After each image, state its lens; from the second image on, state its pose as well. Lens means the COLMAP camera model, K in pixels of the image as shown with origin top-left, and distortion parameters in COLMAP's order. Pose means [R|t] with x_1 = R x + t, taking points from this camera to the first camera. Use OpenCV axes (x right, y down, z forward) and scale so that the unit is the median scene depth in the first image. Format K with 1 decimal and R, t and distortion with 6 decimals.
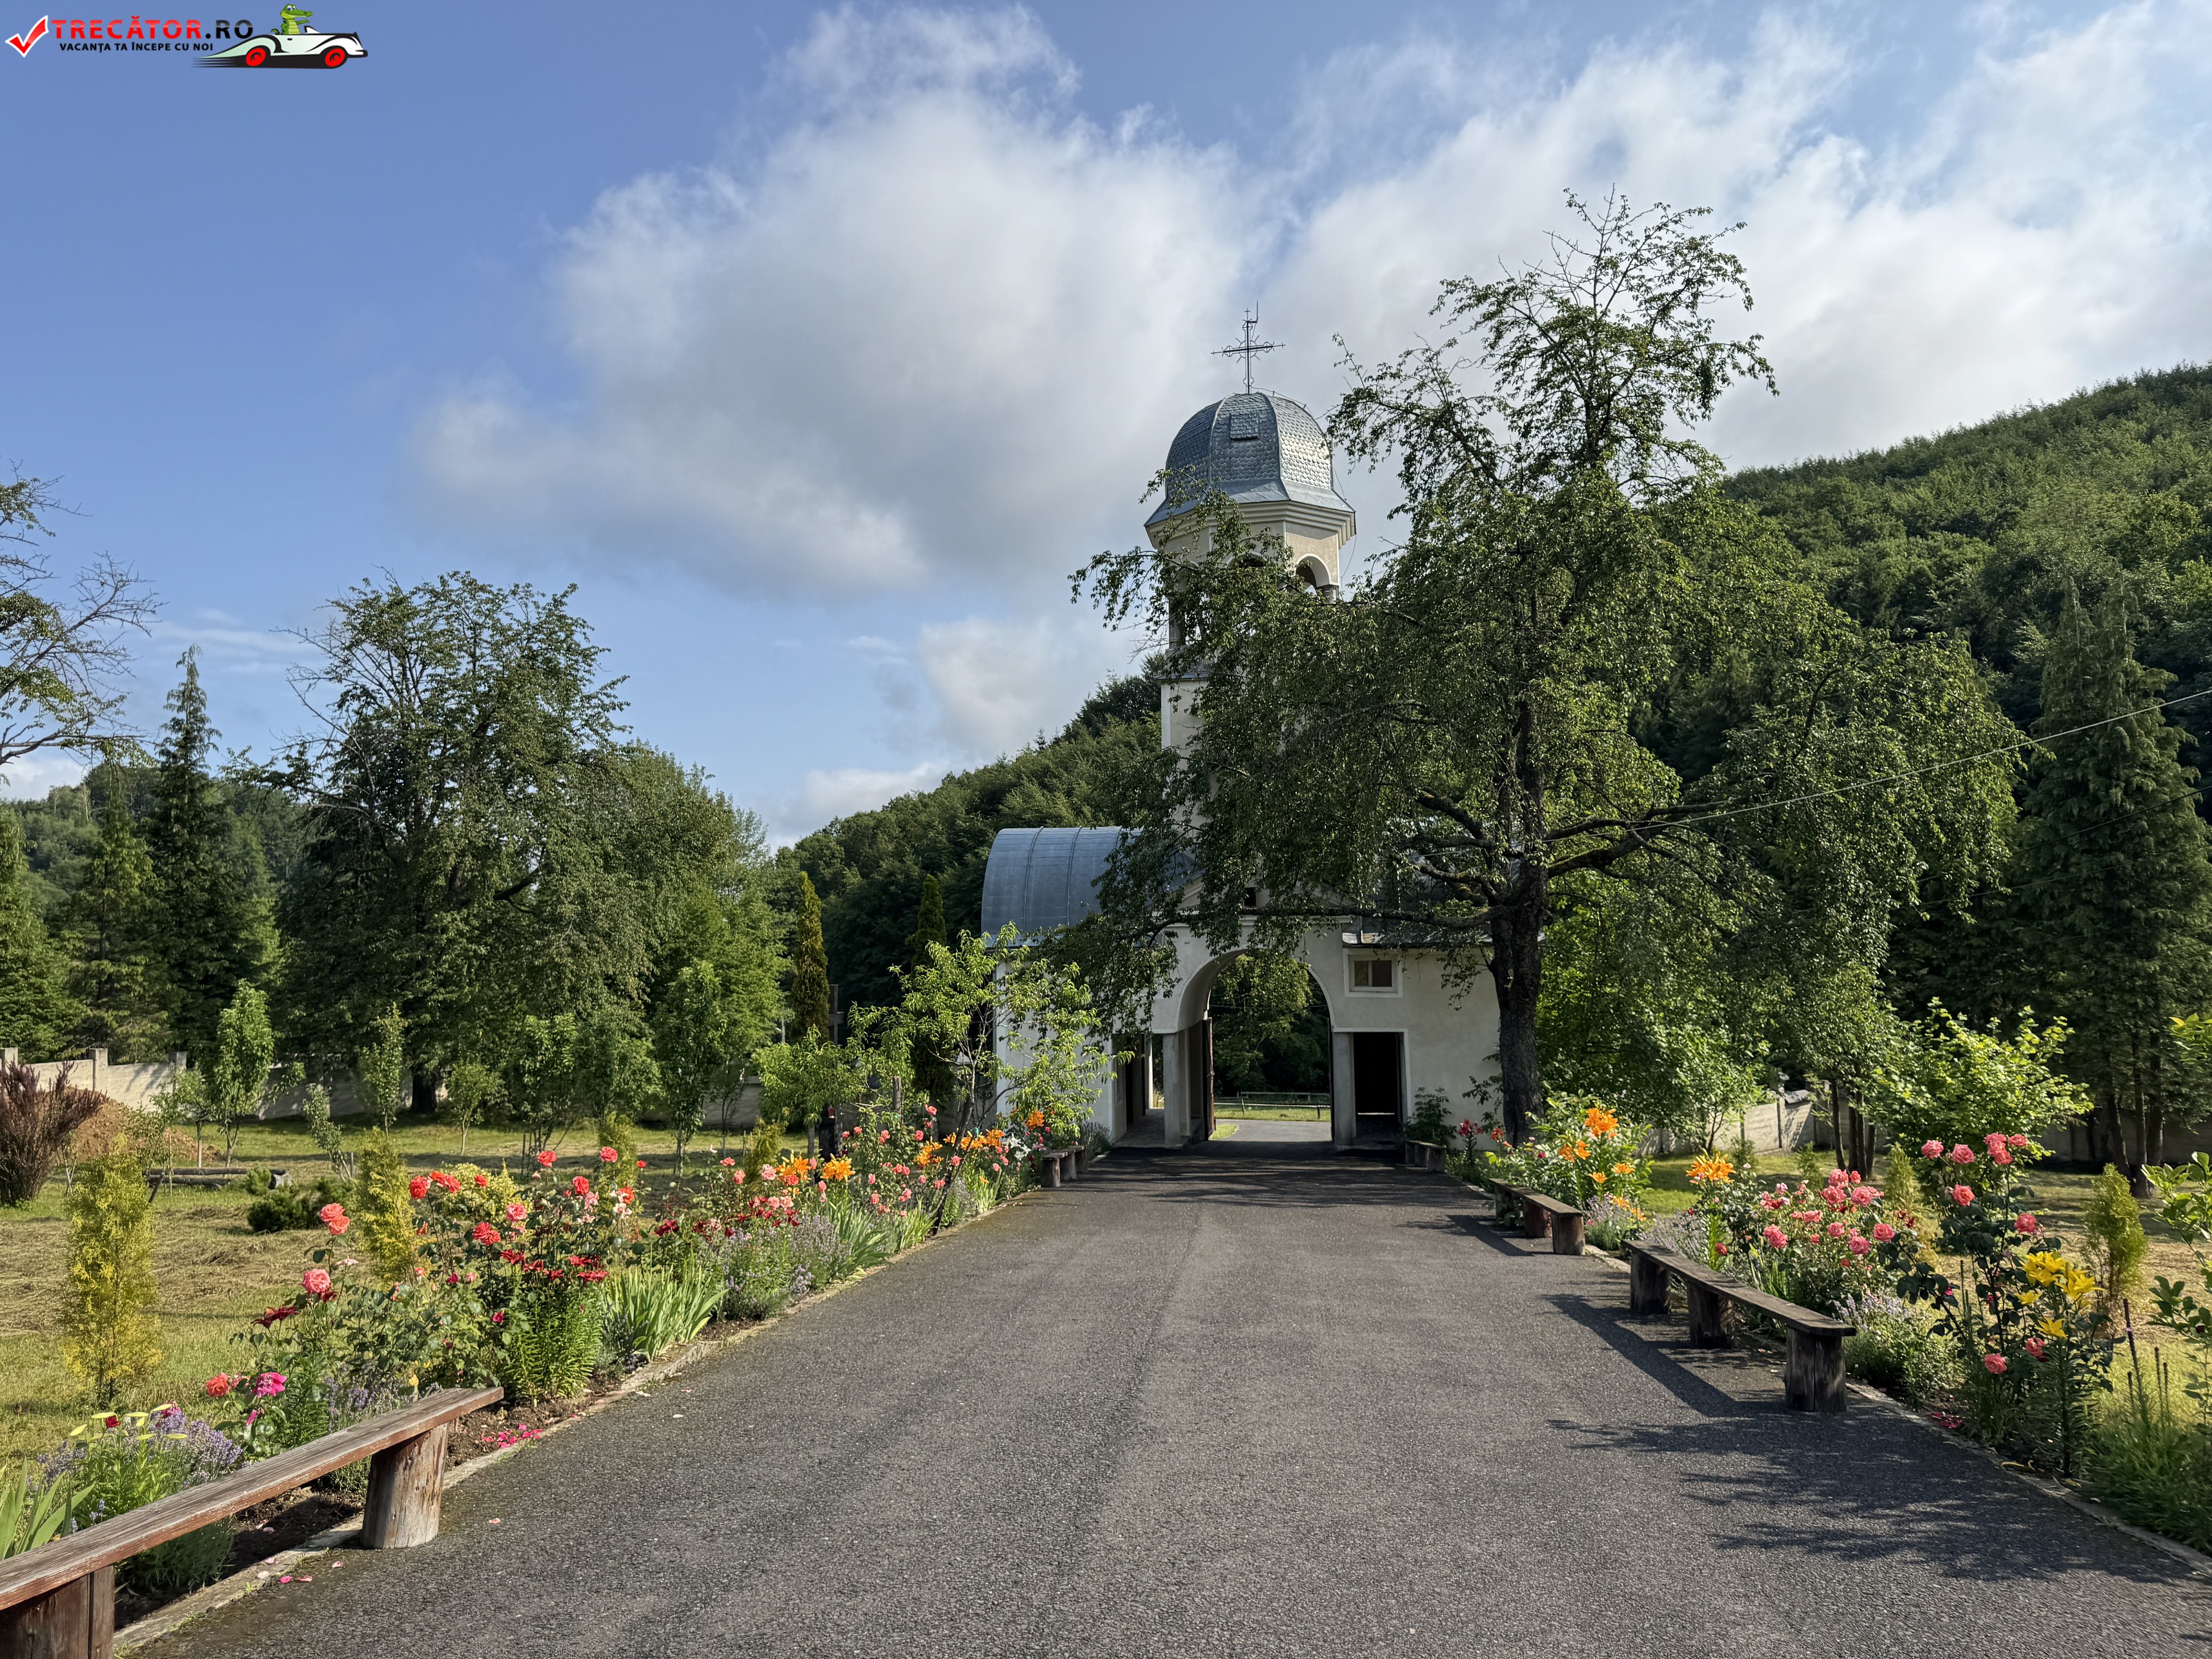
lens RADIAL K [[1537.3, 0, 1084.0], [0, 1537.3, 818.0], [0, 0, 1]] dist [0.084395, -0.104789]
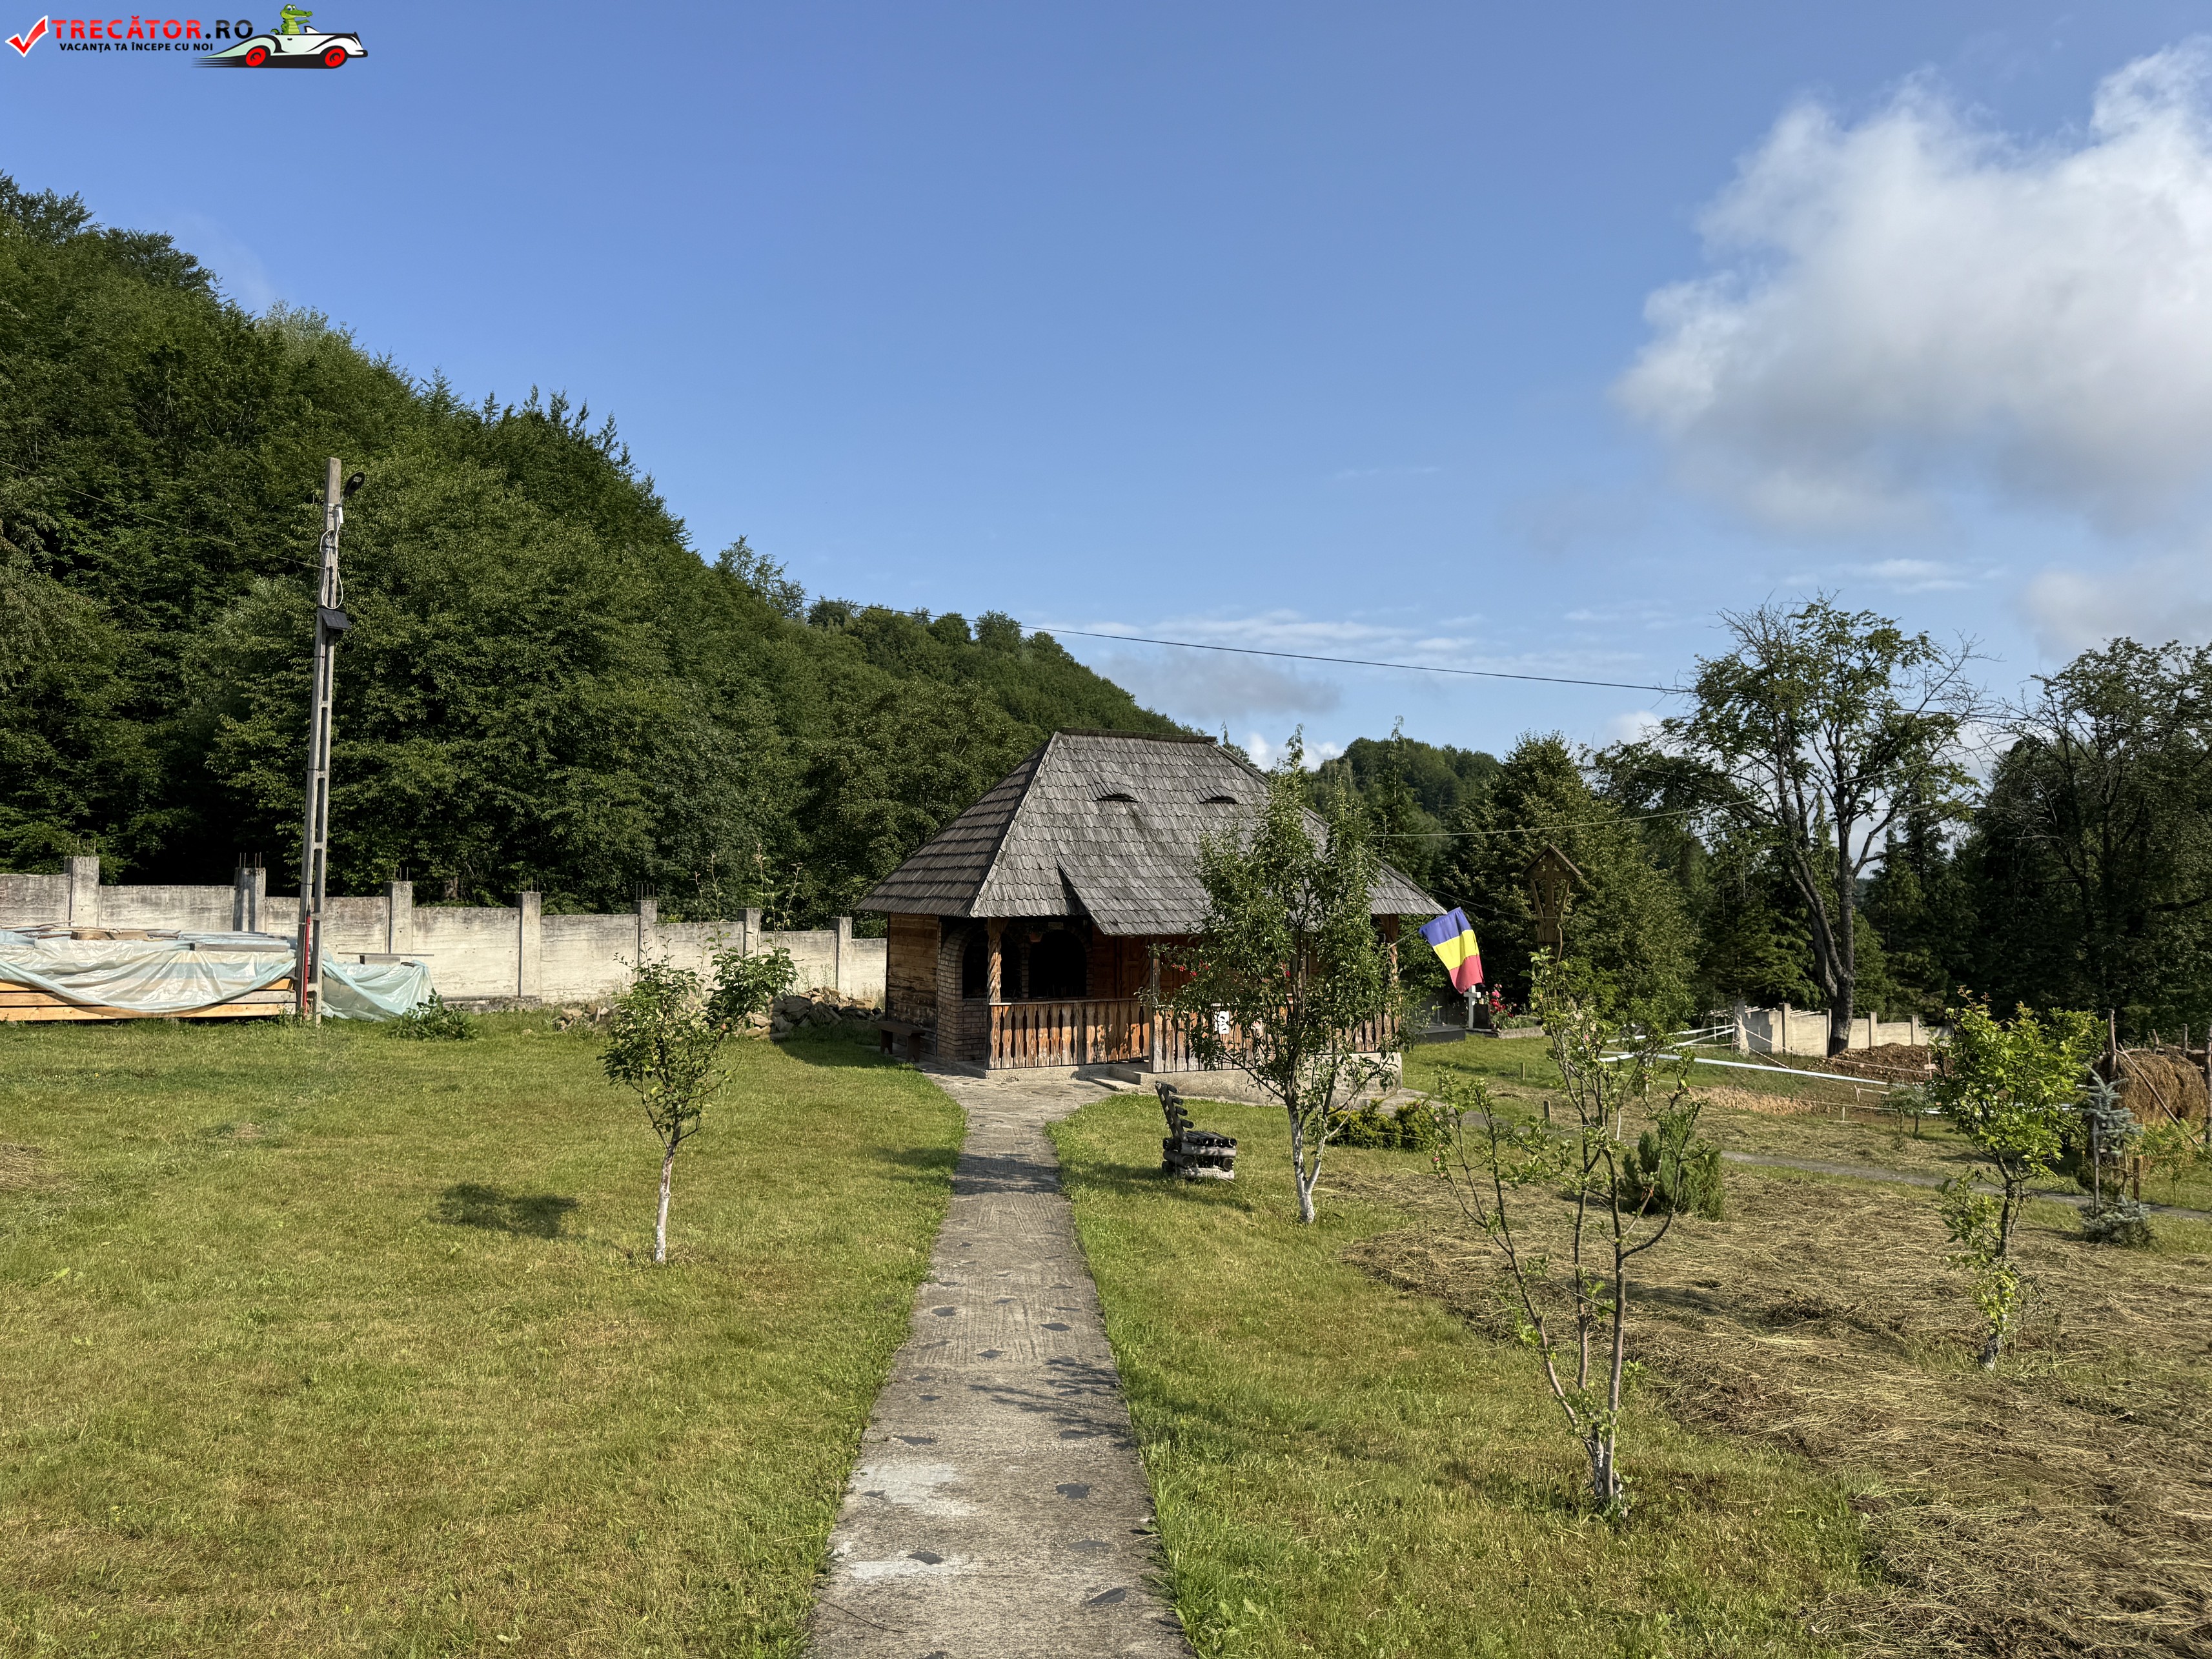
lens RADIAL K [[1537.3, 0, 1108.9], [0, 1537.3, 817.4], [0, 0, 1]] dist [0.084395, -0.104789]
pose [[0.771032, -0.007766, -0.636749, -0.124736], [0.027618, 0.999393, 0.021254, -0.034790], [0.636197, -0.033974, 0.770778, -0.236772]]
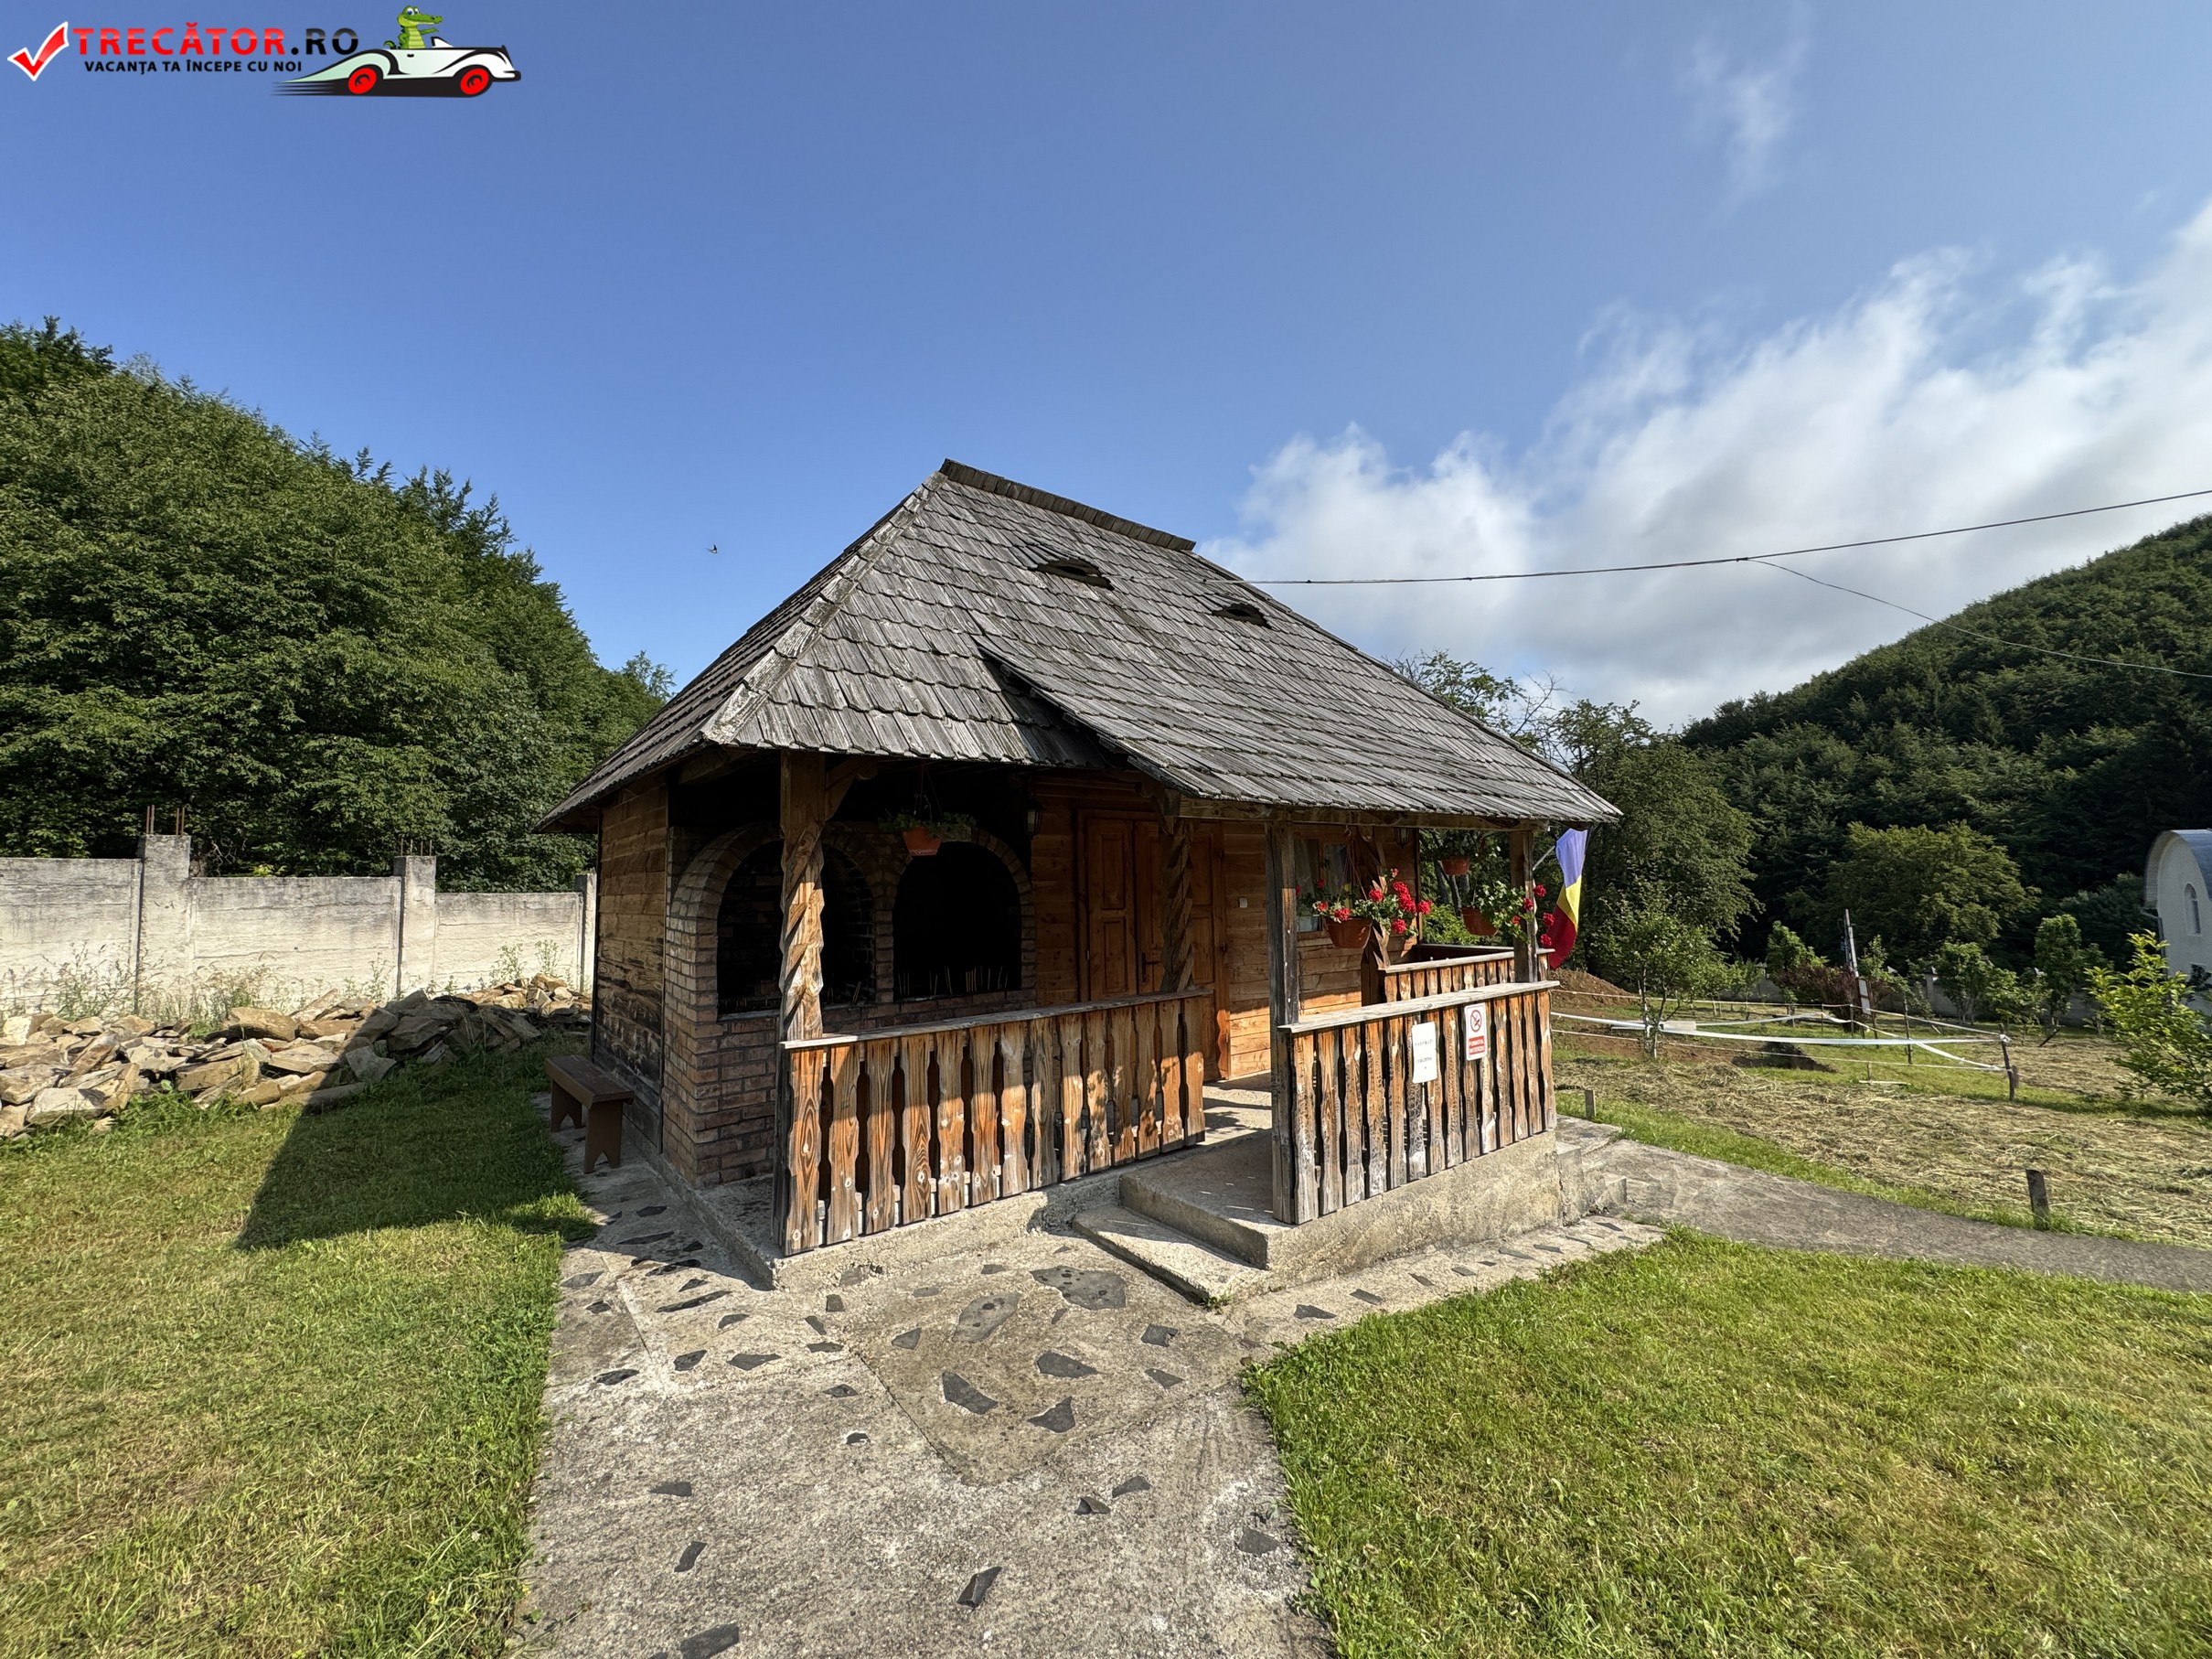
lens RADIAL K [[876.7, 0, 1098.8], [0, 876.7, 824.1], [0, 0, 1]] dist [0.001237, -0.000160]
pose [[0.895361, -0.031607, -0.444217, -0.246056], [0.034880, 0.999391, -0.000805, -0.013649], [0.443972, -0.014774, 0.895919, -0.109647]]
